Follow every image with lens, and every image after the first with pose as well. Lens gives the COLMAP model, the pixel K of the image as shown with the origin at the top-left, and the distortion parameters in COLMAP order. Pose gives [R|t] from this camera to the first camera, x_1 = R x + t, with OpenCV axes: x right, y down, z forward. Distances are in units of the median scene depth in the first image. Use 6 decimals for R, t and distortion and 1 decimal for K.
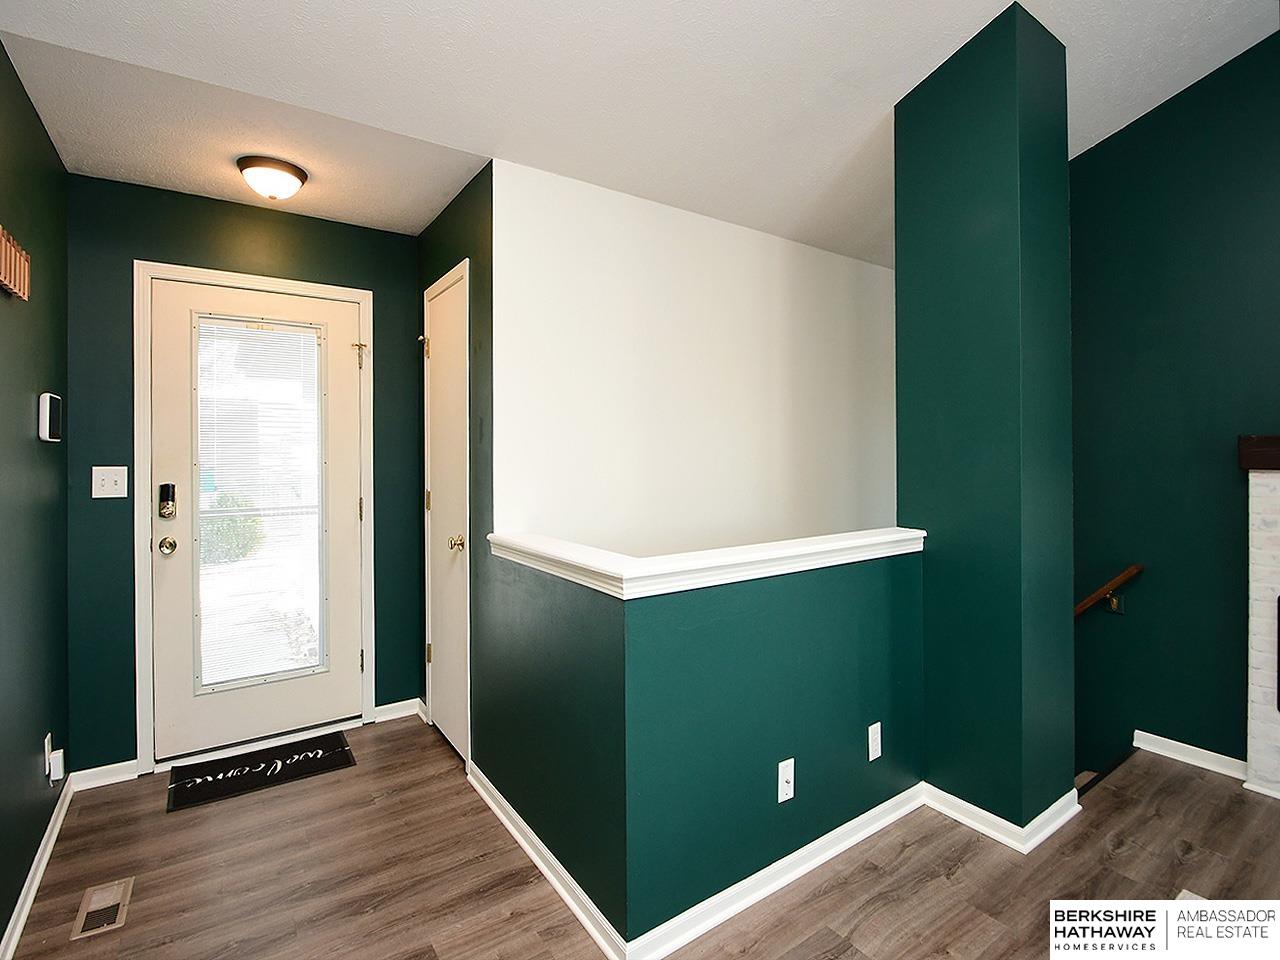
lens RADIAL K [[624.5, 0, 637.2], [0, 624.5, 486.5], [0, 0, 1]] dist [-0.001909, -0.000471]
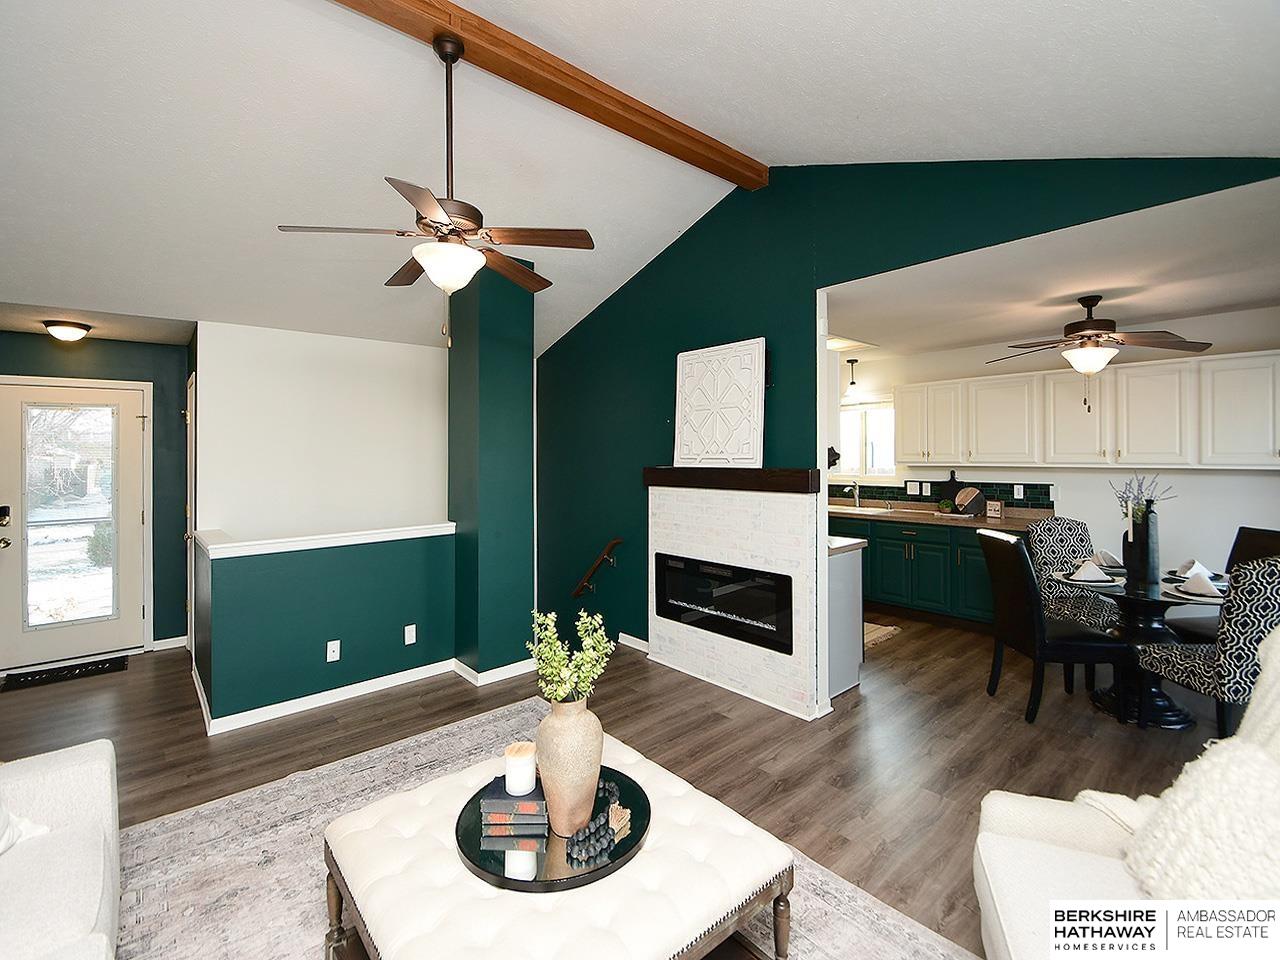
lens RADIAL K [[573.7, 0, 626.9], [0, 573.7, 474.5], [0, 0, 1]] dist [0.017869, -0.013573]
pose [[0.995552, -0.018257, 0.092428, 0.775098], [0.021105, 0.999329, -0.029929, -0.004759], [-0.091819, 0.031747, 0.995269, -0.701646]]
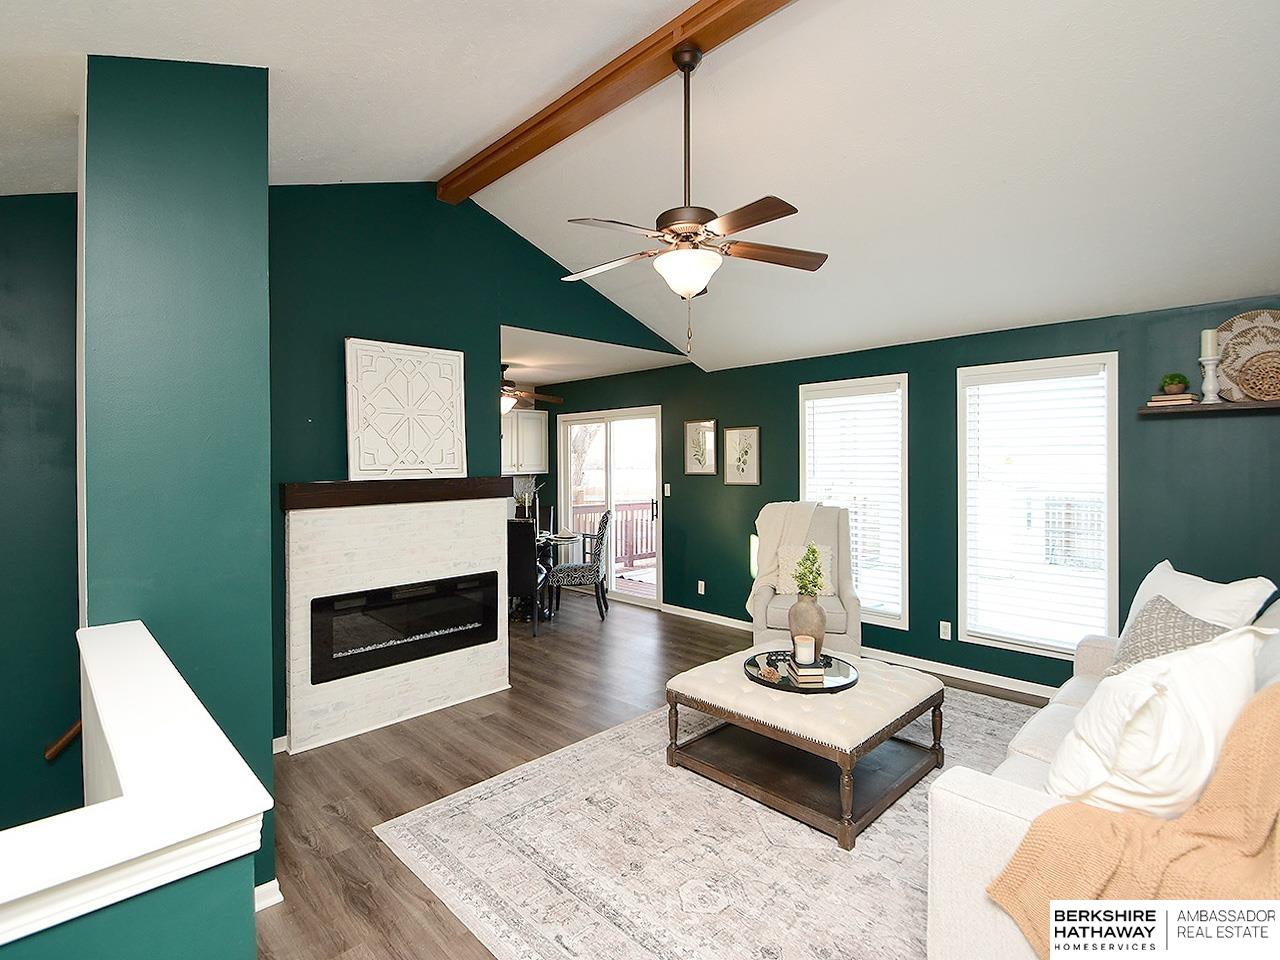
lens RADIAL K [[624.5, 0, 637.2], [0, 624.5, 486.5], [0, 0, 1]] dist [-0.001909, -0.000471]
pose [[-0.169042, -0.041713, 0.984726, -0.377830], [0.069561, 0.996108, 0.054136, -0.085465], [-0.983151, 0.077650, -0.165482, 0.451205]]
